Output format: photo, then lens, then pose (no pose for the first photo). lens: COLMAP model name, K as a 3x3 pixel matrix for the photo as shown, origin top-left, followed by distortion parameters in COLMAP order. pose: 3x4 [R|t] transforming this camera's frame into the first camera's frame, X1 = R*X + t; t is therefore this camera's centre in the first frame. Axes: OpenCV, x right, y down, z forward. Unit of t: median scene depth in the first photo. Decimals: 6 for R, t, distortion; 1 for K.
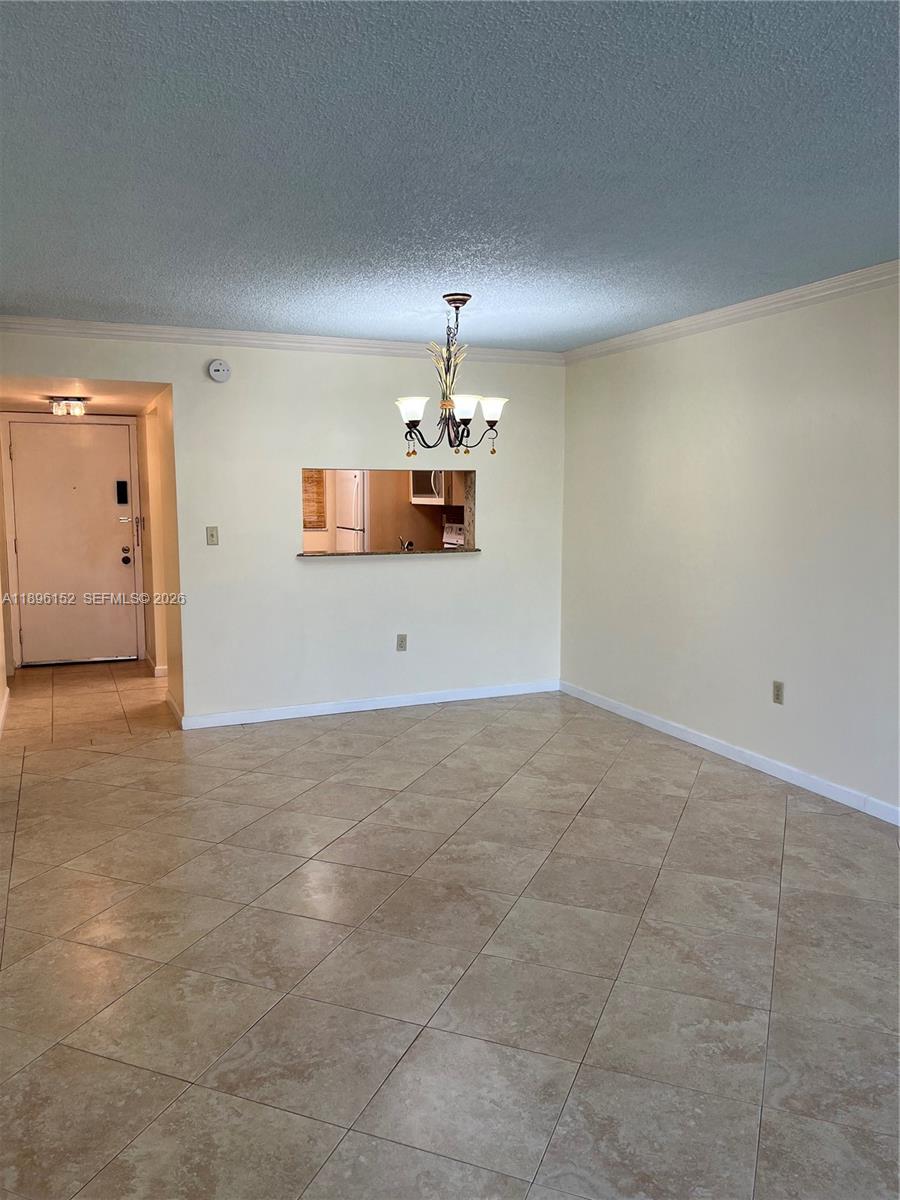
lens RADIAL K [[904.0, 0, 445.3], [0, 904.0, 598.3], [0, 0, 1]] dist [0.083334, -0.092466]
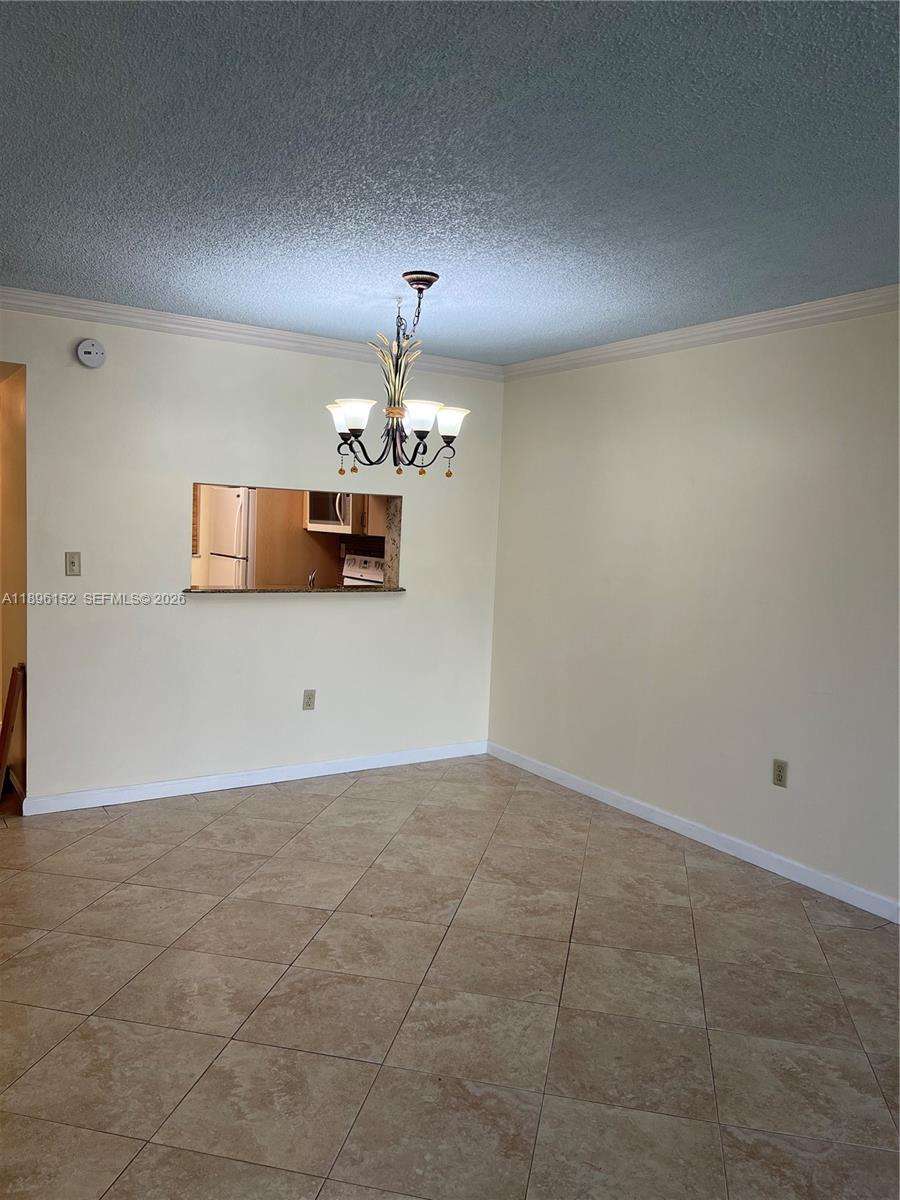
lens RADIAL K [[907.4, 0, 450.9], [0, 907.4, 602.1], [0, 0, 1]] dist [0.049491, -0.059189]
pose [[0.984401, 0.026167, 0.173982, -0.092766], [-0.021517, 0.999361, -0.028558, -0.026239], [-0.174618, 0.024369, 0.984335, 0.223324]]
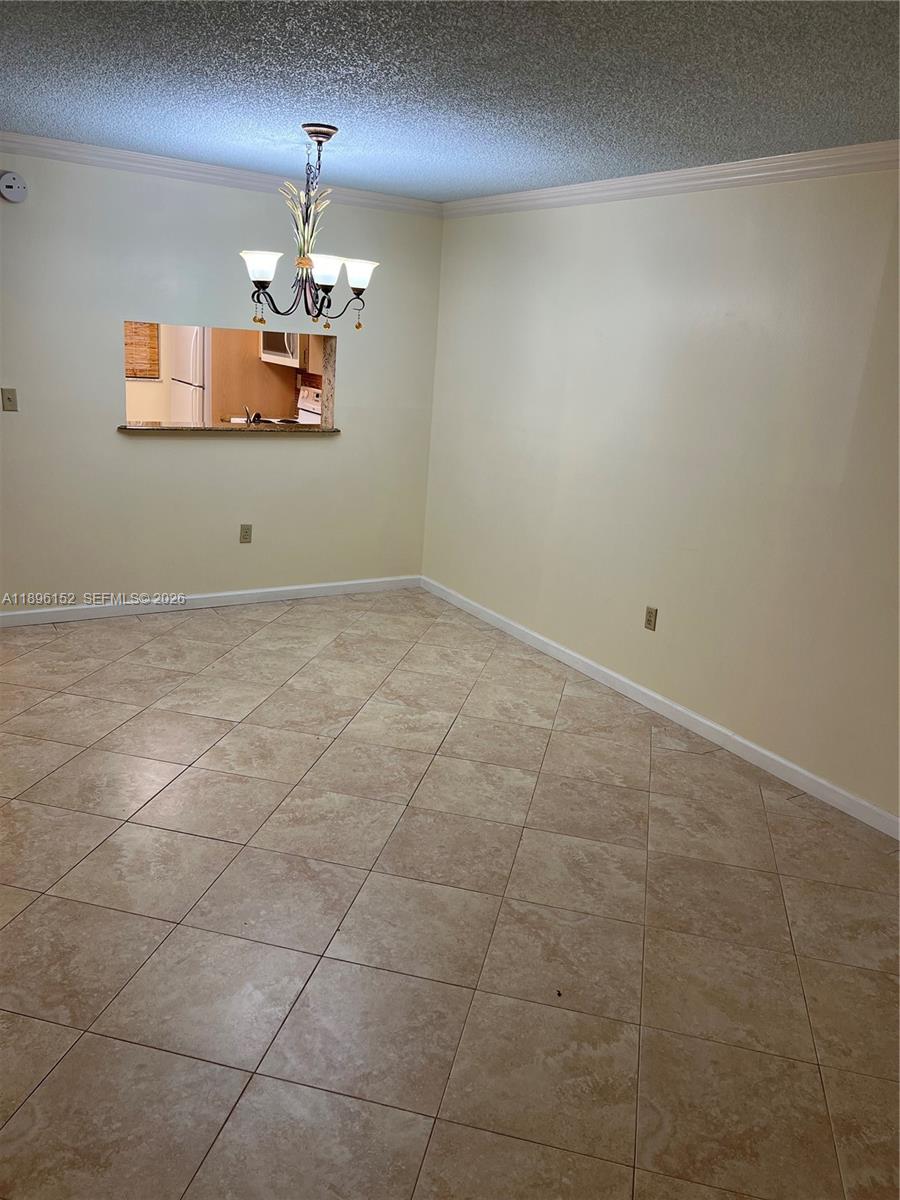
lens RADIAL K [[907.4, 0, 450.9], [0, 907.4, 602.1], [0, 0, 1]] dist [0.049491, -0.059189]
pose [[0.985396, 0.025912, 0.168297, 0.001721], [-0.055036, 0.983771, 0.170777, -0.064905], [-0.161140, -0.177545, 0.970830, 0.128140]]
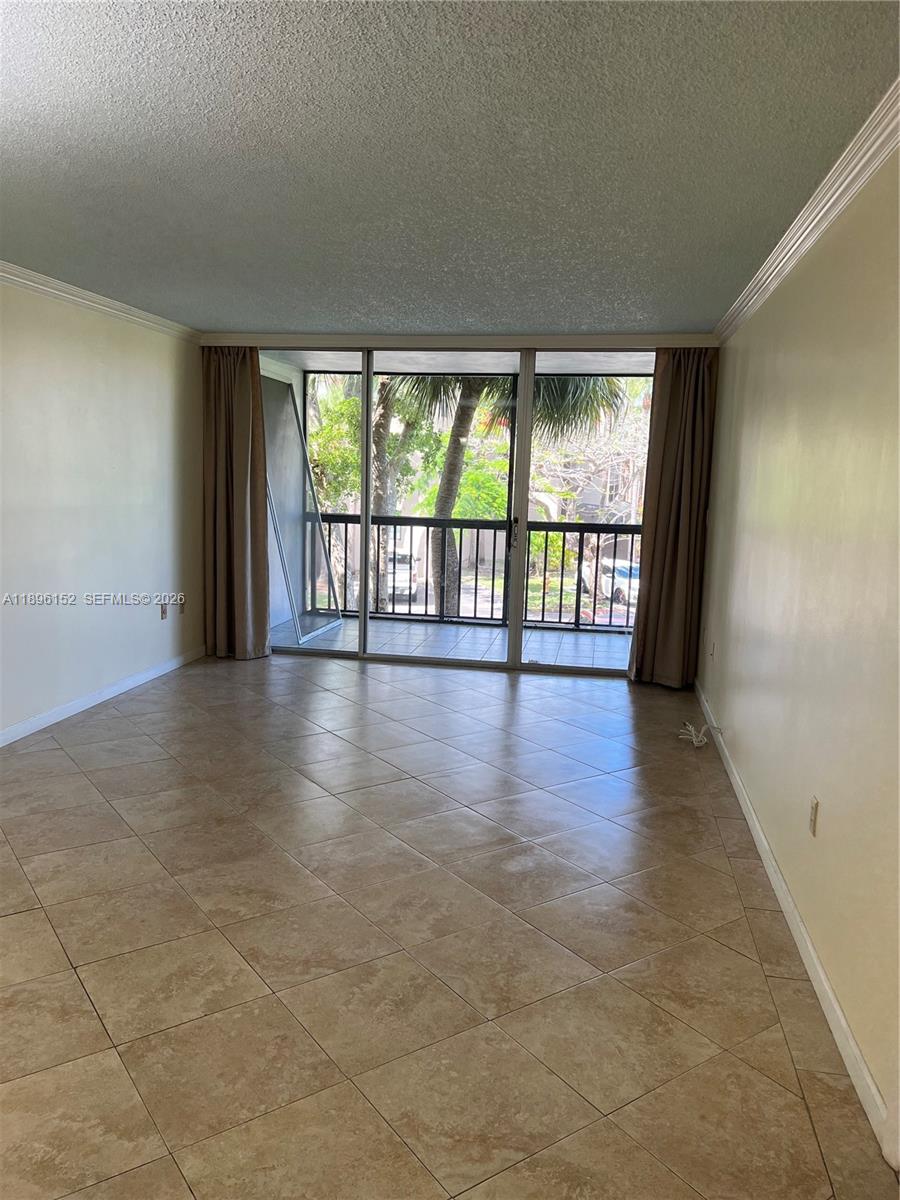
lens RADIAL K [[906.9, 0, 435.6], [0, 906.9, 602.8], [0, 0, 1]] dist [0.060390, -0.059543]
pose [[-0.829868, -0.103179, 0.548337, -0.466283], [0.038275, 0.969911, 0.240431, -0.155226], [-0.556645, 0.220514, -0.800949, 1.267883]]
